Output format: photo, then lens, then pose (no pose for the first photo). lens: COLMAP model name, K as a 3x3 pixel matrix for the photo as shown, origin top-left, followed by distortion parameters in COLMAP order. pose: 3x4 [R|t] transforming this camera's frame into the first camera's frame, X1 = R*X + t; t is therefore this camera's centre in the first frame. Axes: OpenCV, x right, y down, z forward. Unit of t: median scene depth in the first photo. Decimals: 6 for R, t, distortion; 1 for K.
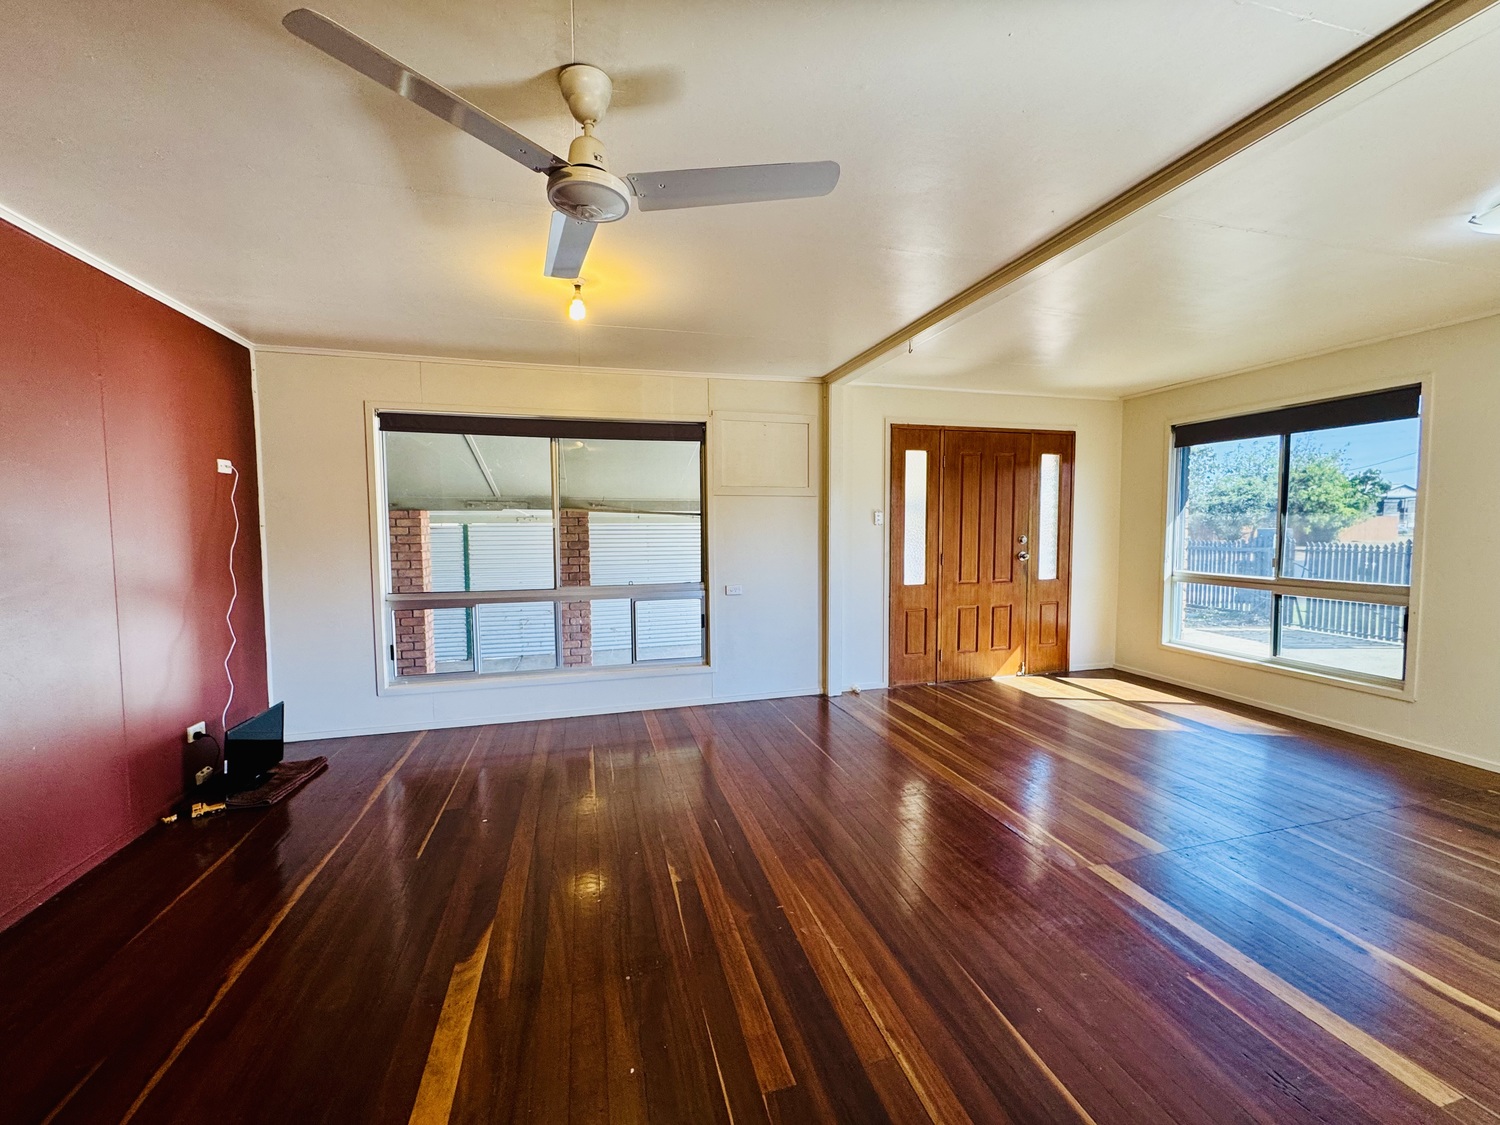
lens RADIAL K [[599.1, 0, 743.3], [0, 599.1, 560.1], [0, 0, 1]] dist [-0.007529, 0.002246]
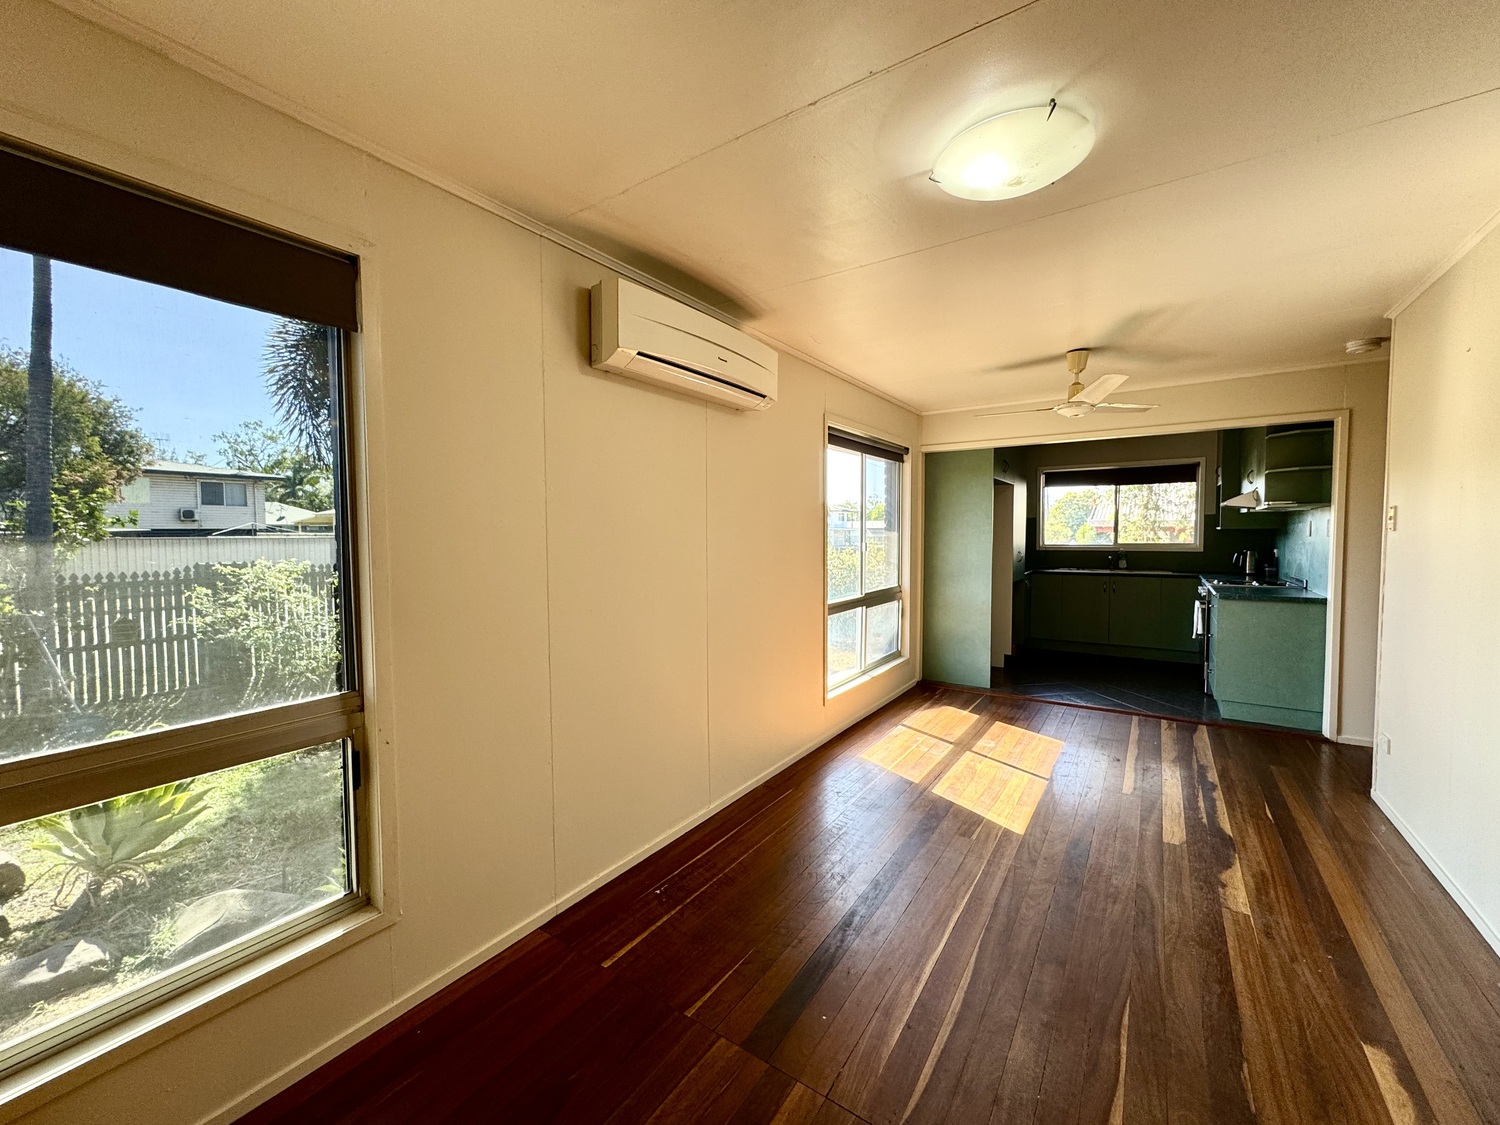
lens RADIAL K [[599.1, 0, 749.5], [0, 599.1, 561.2], [0, 0, 1]] dist [-0.007529, 0.002246]
pose [[-0.653684, -0.027726, 0.756259, 0.419982], [0.059646, 0.994332, 0.088009, -0.061994], [-0.754413, 0.102638, -0.648326, 0.775587]]
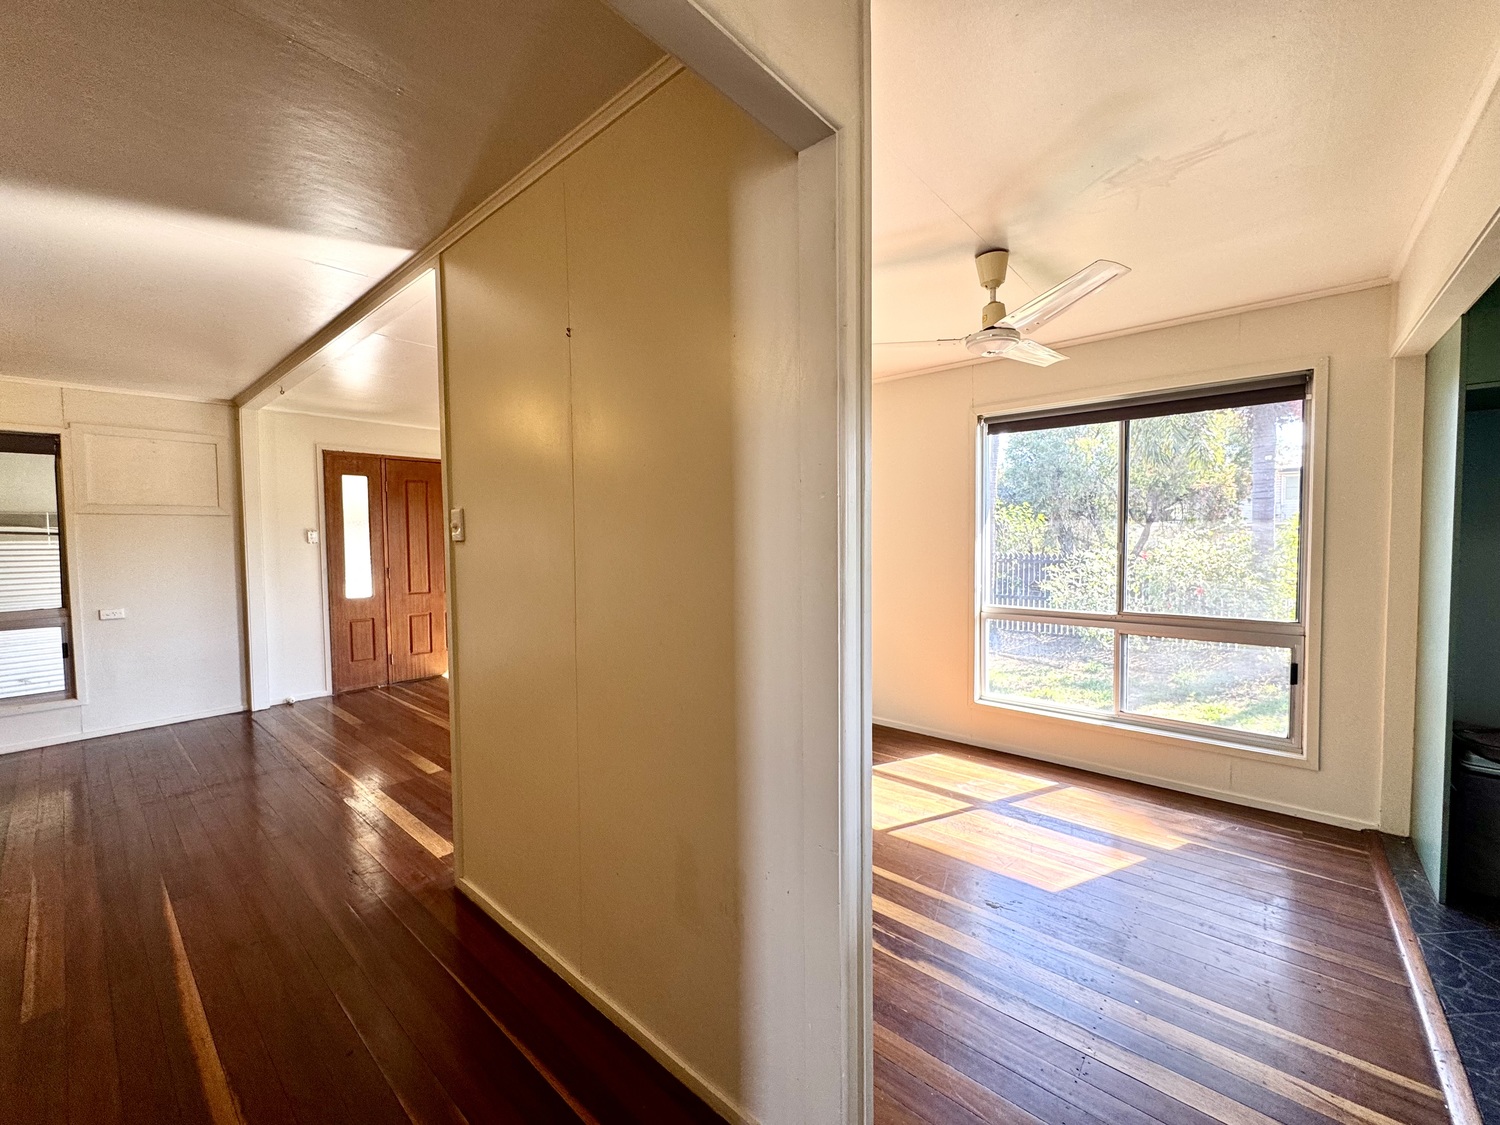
lens RADIAL K [[599.1, 0, 747.8], [0, 599.1, 559.4], [0, 0, 1]] dist [-0.007529, 0.002246]
pose [[0.827652, -0.025542, 0.560660, 0.274144], [0.039727, 0.999124, -0.013129, 0.015010], [-0.559834, 0.033140, 0.827942, -0.321904]]
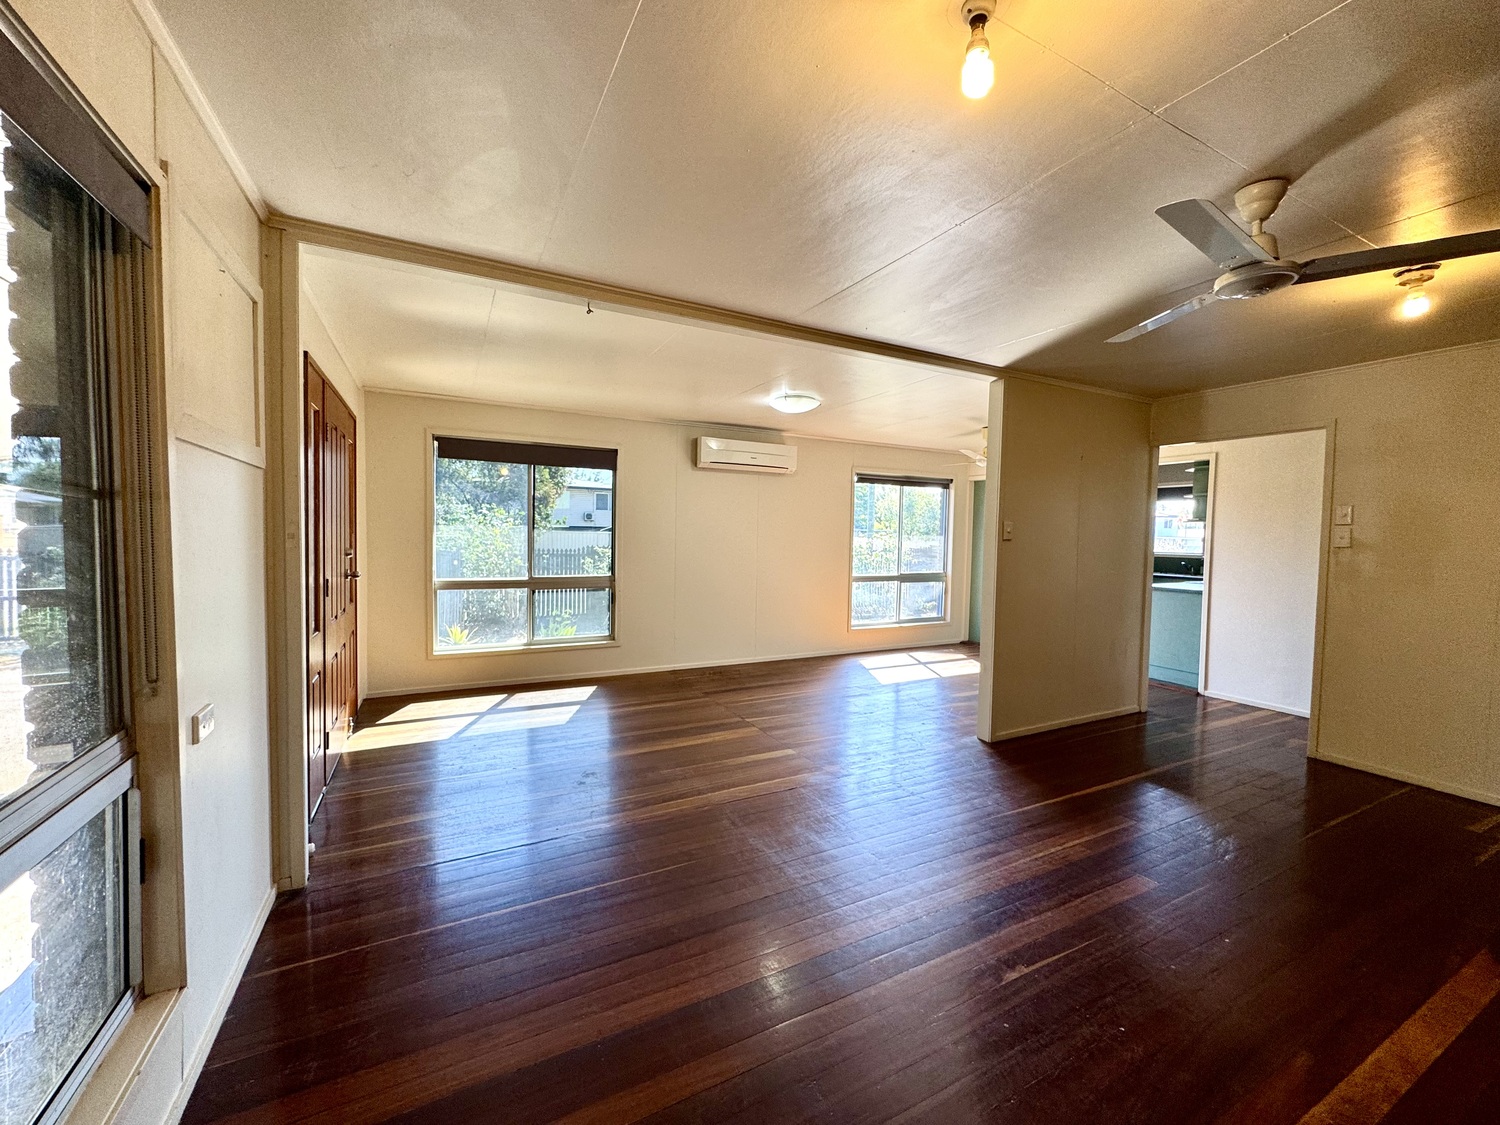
lens RADIAL K [[599.1, 0, 747.8], [0, 599.1, 559.9], [0, 0, 1]] dist [-0.007529, 0.002246]
pose [[-0.214283, -0.039308, 0.975980, -0.385154], [0.045382, 0.997710, 0.050147, -0.043769], [-0.975717, 0.055037, -0.212009, 0.720107]]
